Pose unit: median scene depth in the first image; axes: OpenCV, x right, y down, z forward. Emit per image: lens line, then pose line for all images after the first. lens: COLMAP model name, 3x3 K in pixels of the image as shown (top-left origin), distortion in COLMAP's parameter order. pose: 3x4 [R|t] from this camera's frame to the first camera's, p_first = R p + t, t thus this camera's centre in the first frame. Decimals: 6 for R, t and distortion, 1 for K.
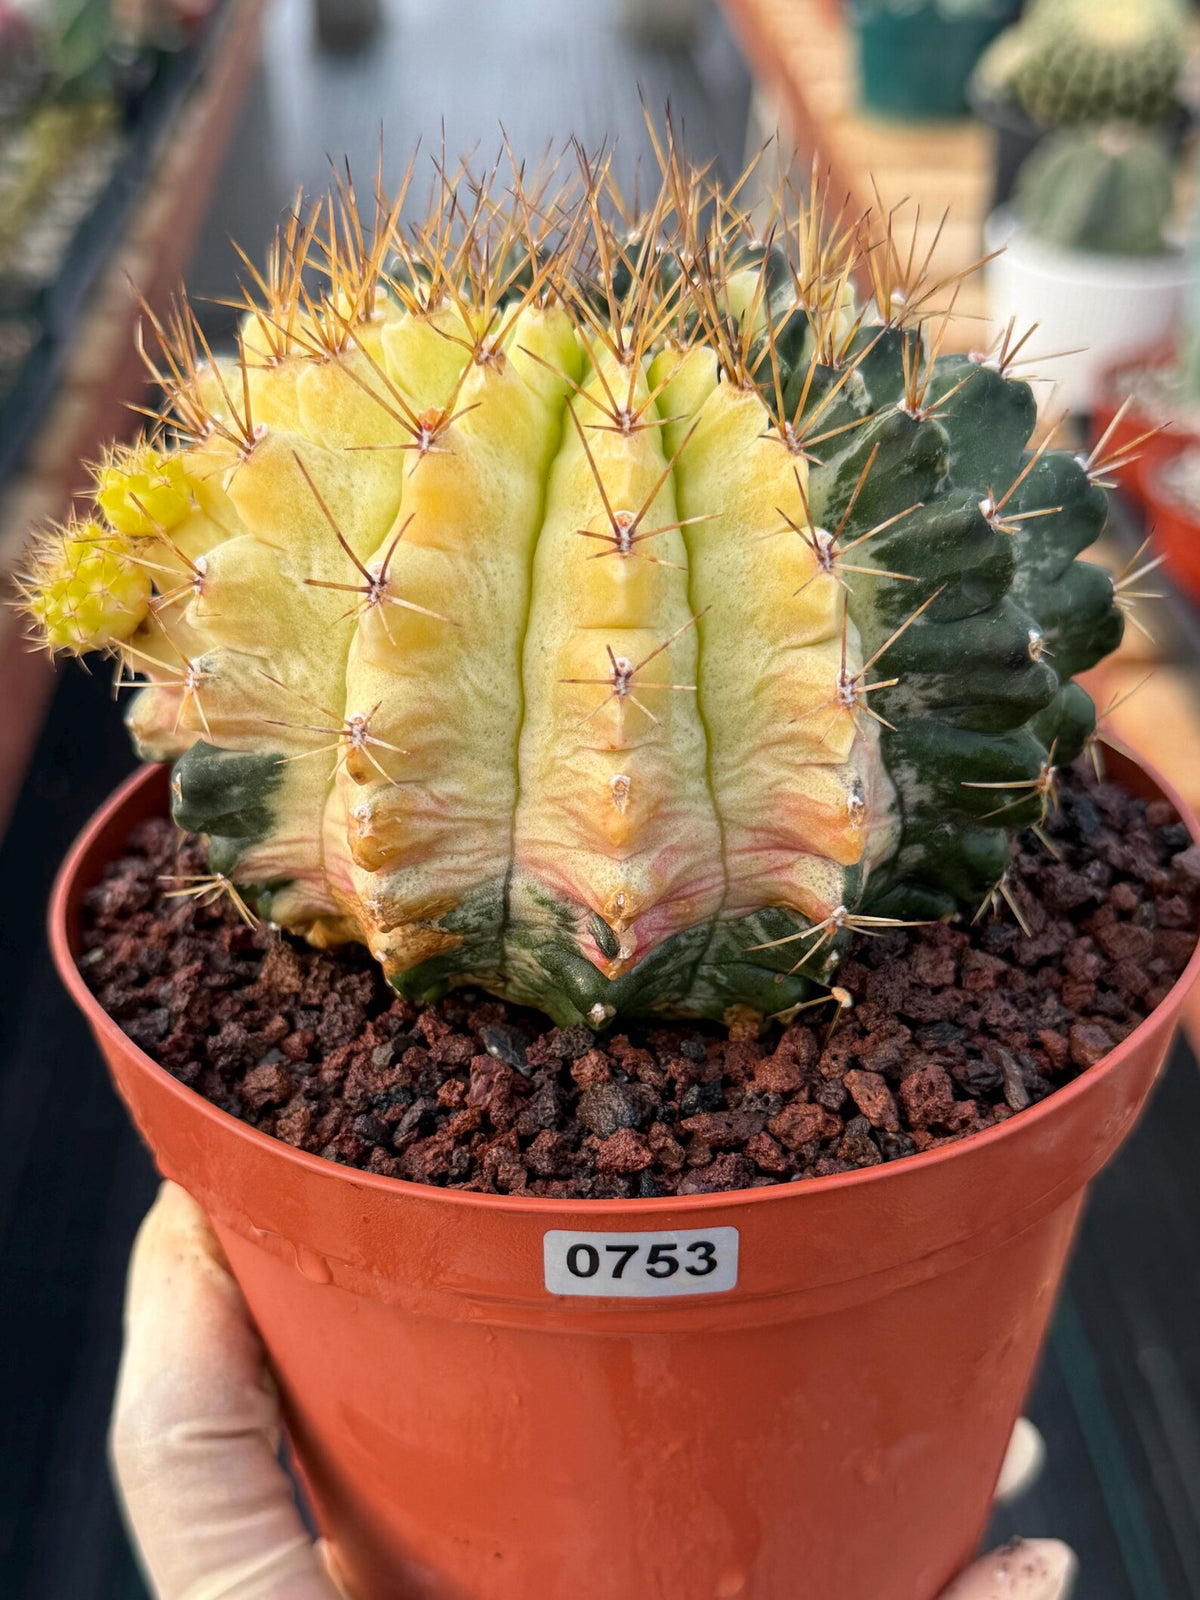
lens RADIAL K [[2026.7, 0, 593.0], [0, 2026.7, 890.2], [0, 0, 1]] dist [0.153172, -0.006010]
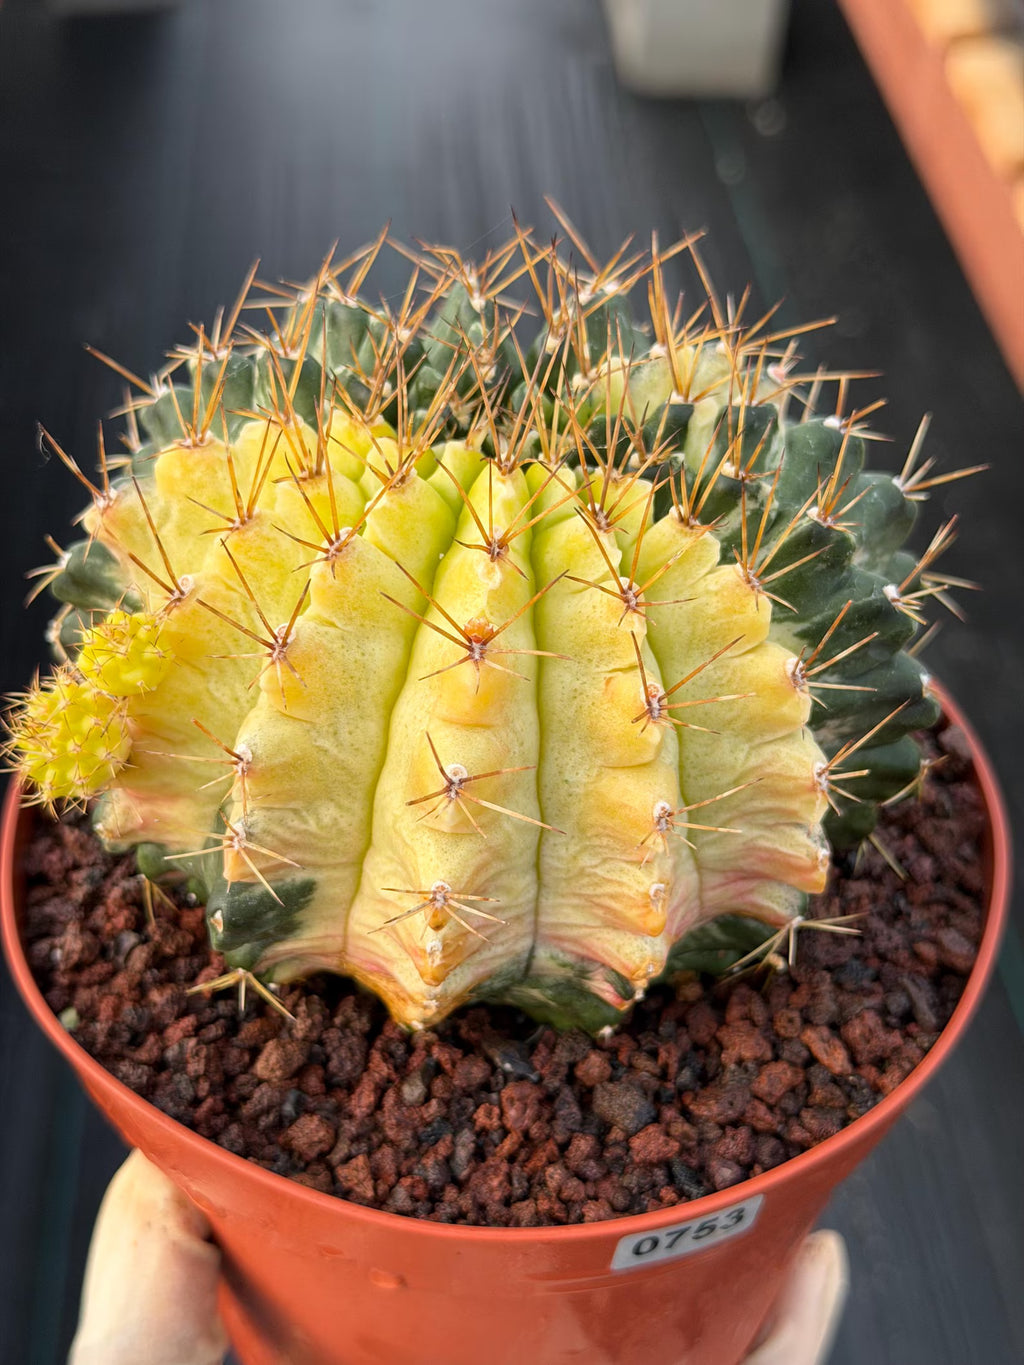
lens RADIAL K [[1986.8, 0, 502.2], [0, 1986.8, 705.3], [0, 0, 1]] dist [0.154807, -0.024517]
pose [[0.940065, -0.190603, 0.282751, -0.354176], [0.126443, 0.964925, 0.230072, -0.406721], [-0.316685, -0.180530, 0.931192, -0.033802]]
